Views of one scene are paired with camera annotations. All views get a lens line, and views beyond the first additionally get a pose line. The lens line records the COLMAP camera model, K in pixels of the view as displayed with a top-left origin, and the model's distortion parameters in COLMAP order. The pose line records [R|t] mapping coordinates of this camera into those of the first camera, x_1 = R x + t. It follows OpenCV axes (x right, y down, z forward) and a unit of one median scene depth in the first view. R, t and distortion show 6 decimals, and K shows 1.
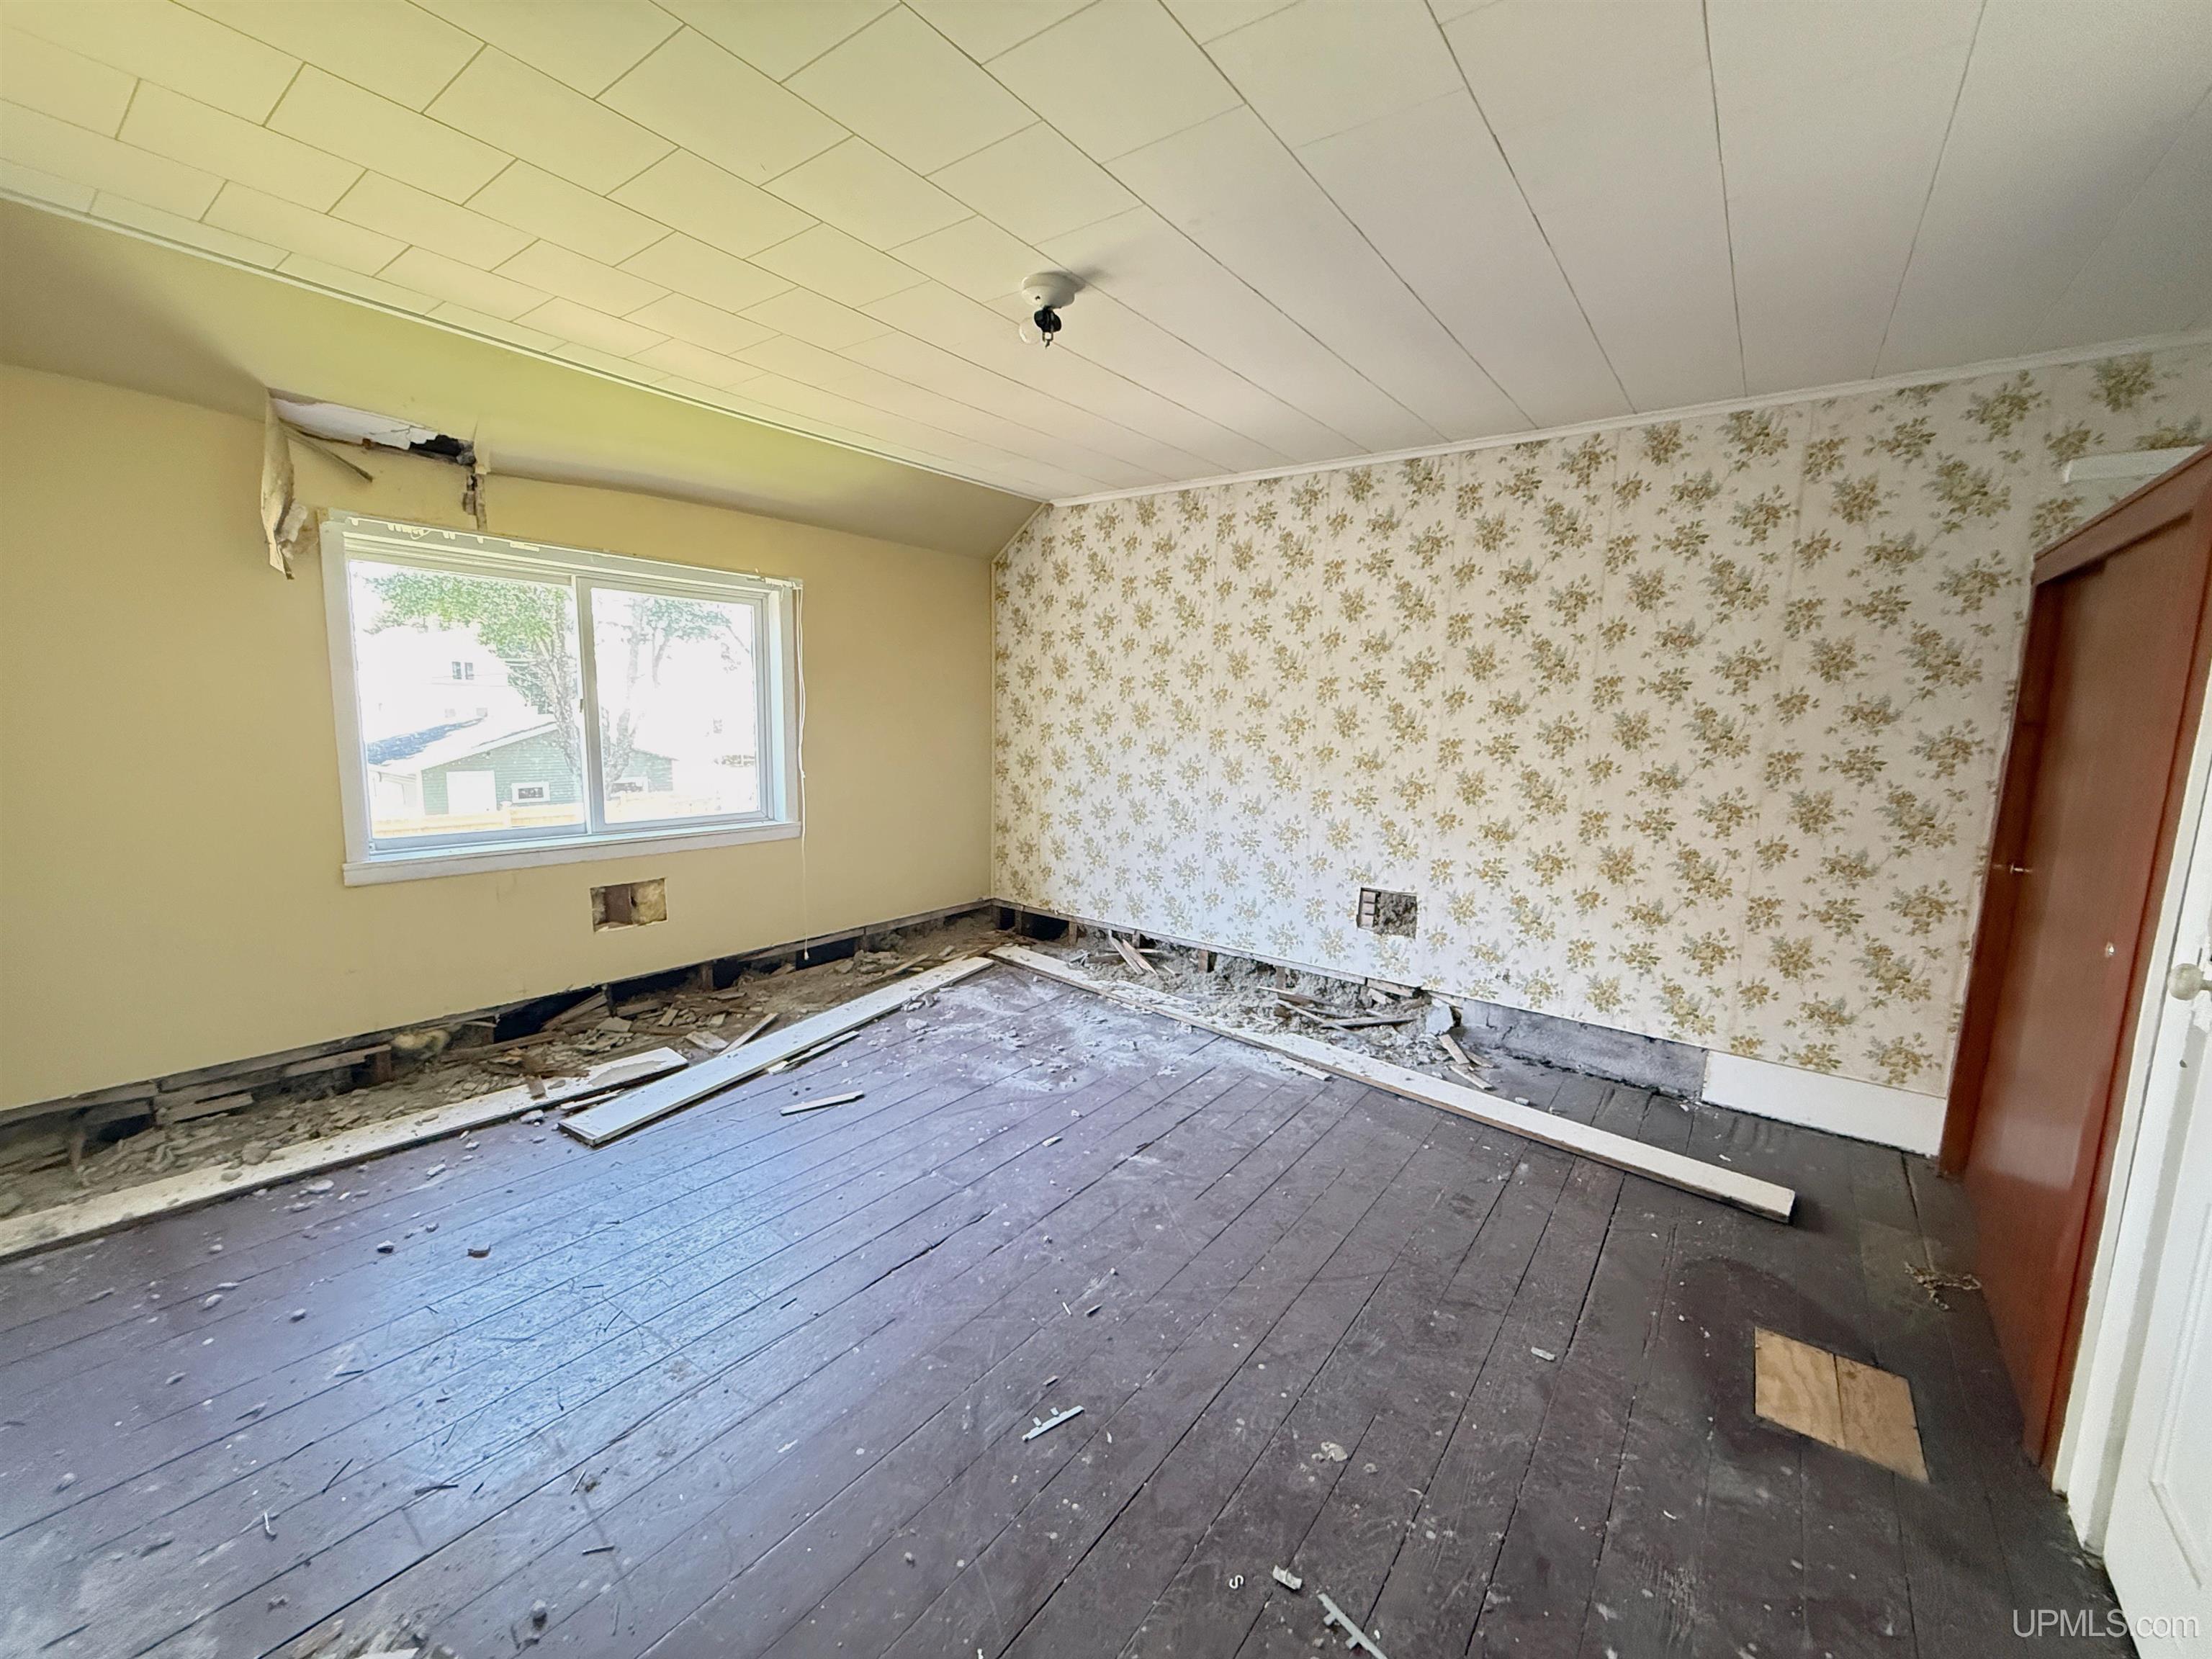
lens RADIAL K [[876.1, 0, 1103.3], [0, 876.1, 832.8], [0, 0, 1]] dist [-0.000531, 0.000002]
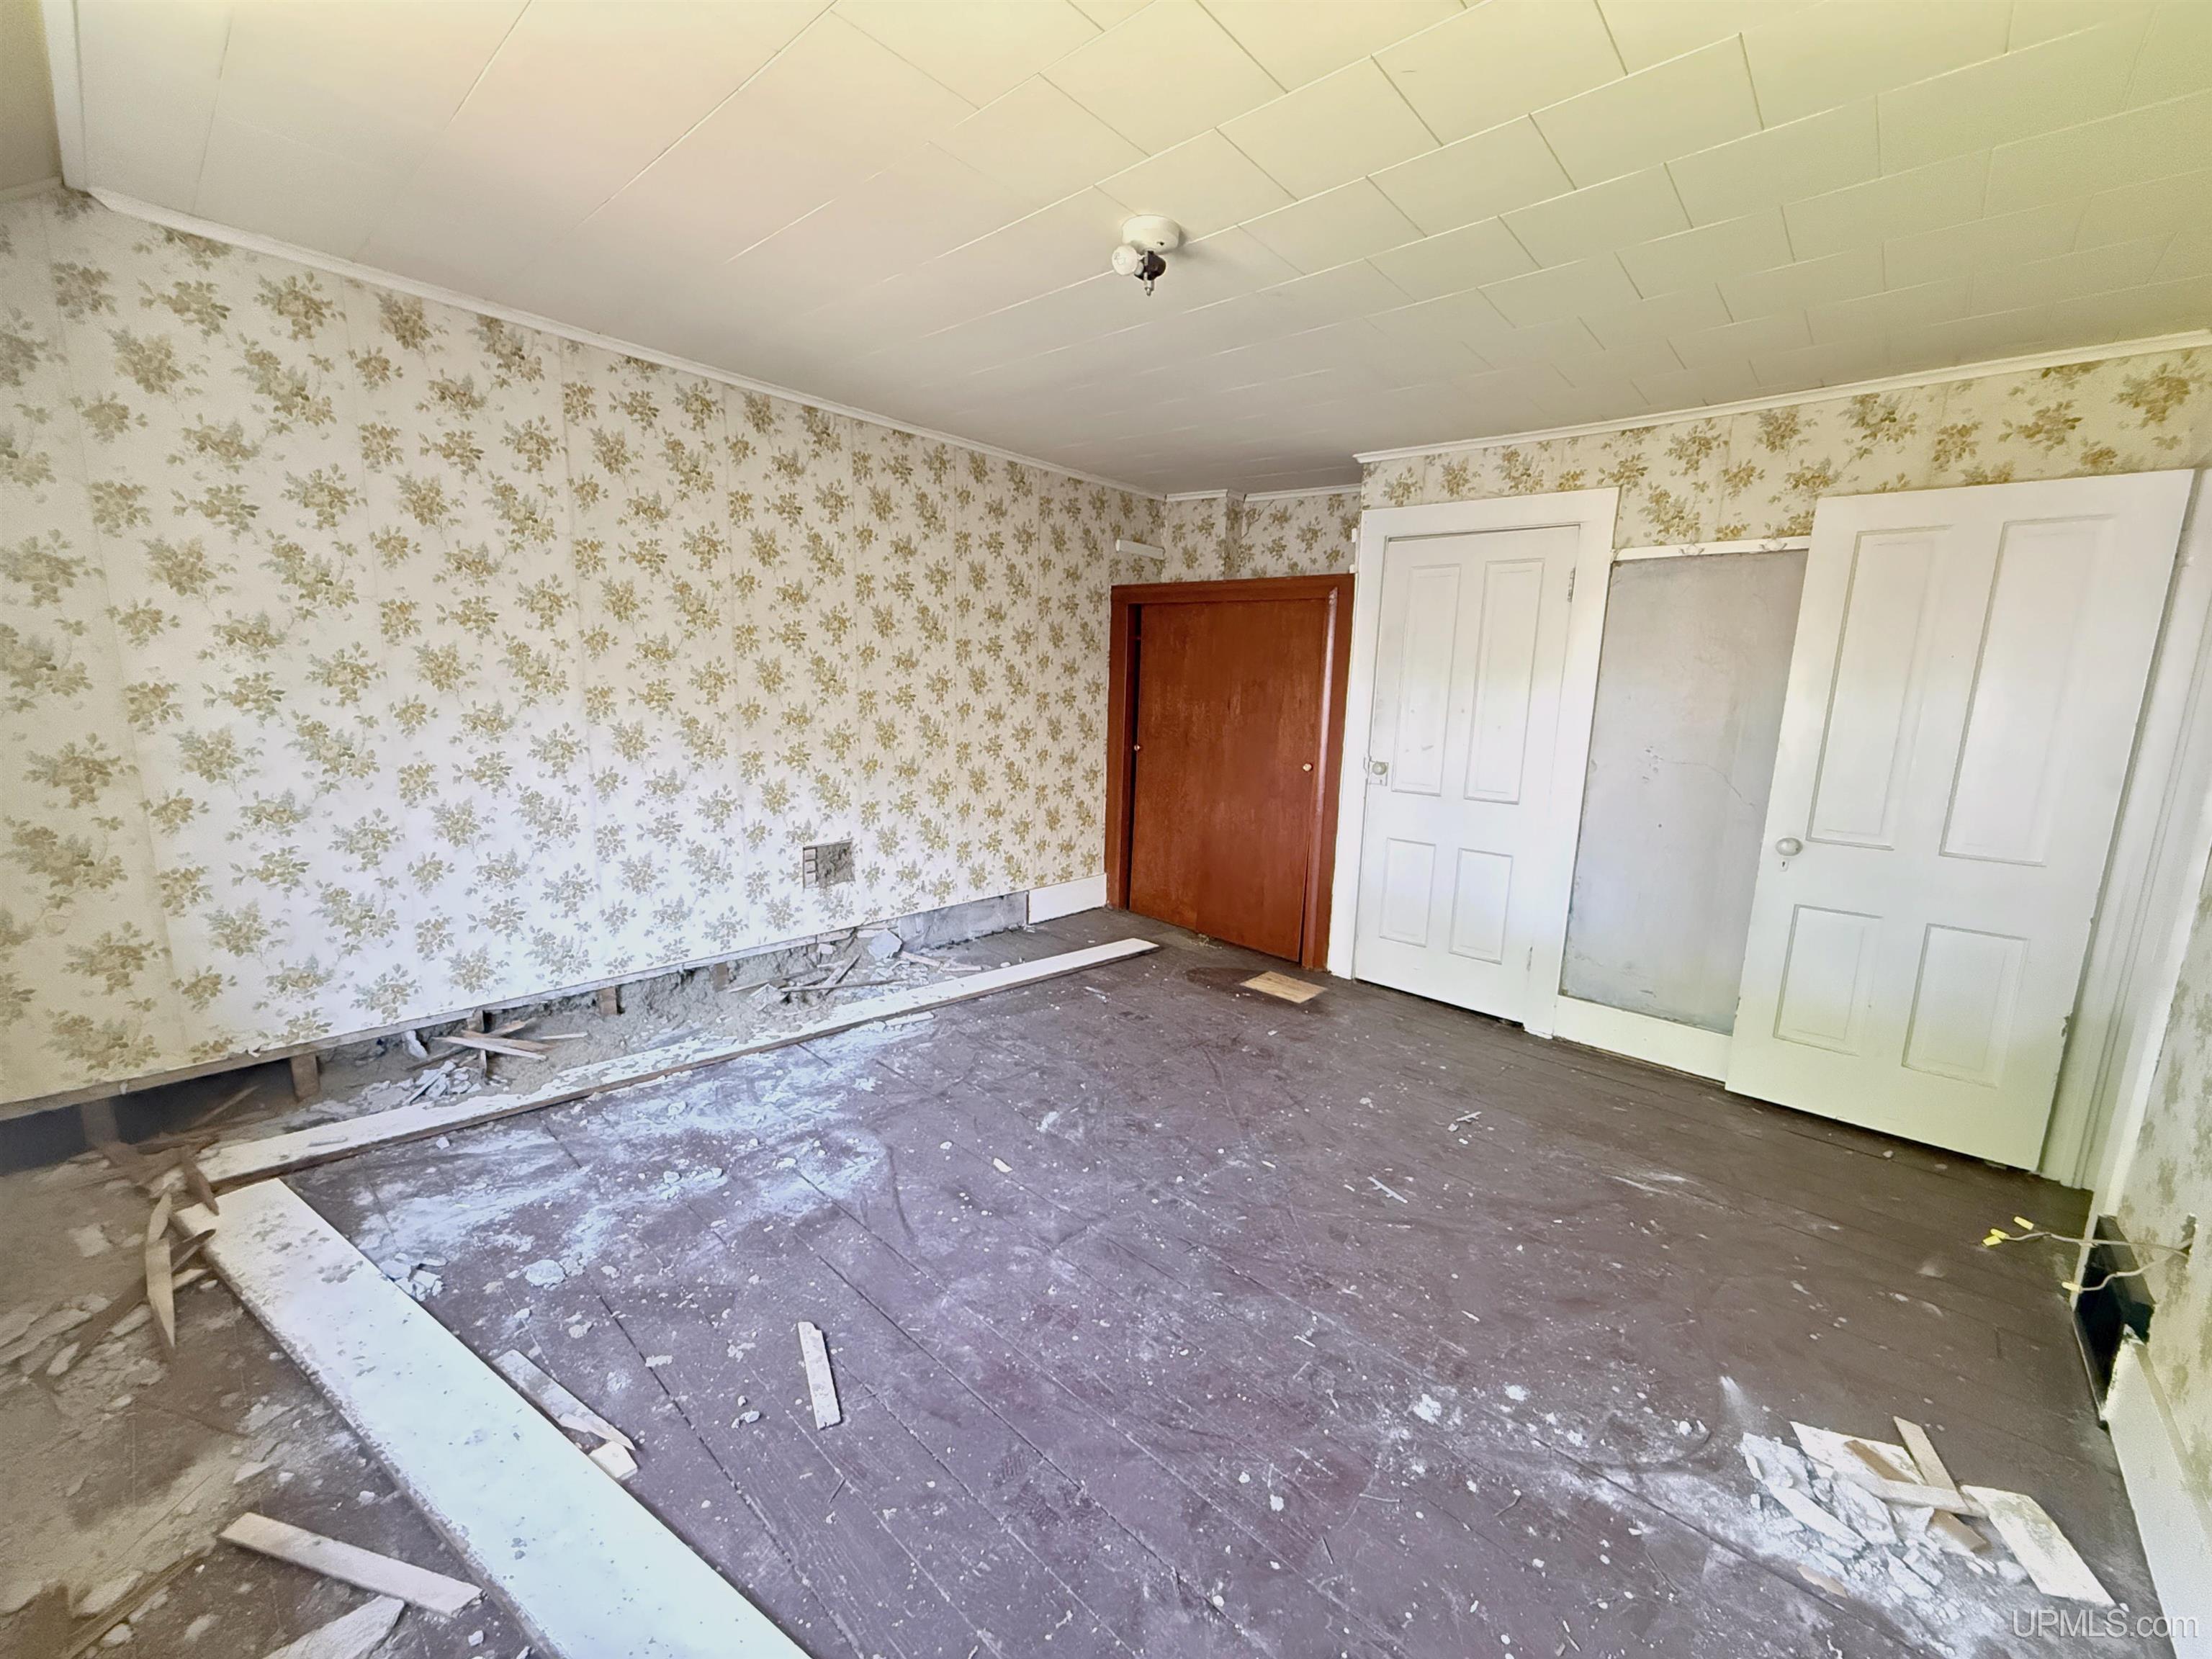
lens RADIAL K [[876.1, 0, 1103.3], [0, 876.1, 832.8], [0, 0, 1]] dist [-0.000531, 0.000002]
pose [[0.093568, -0.195952, 0.976139, -0.656161], [0.113991, 0.976102, 0.185018, -0.100459], [-0.989066, 0.093959, 0.113668, 0.591319]]
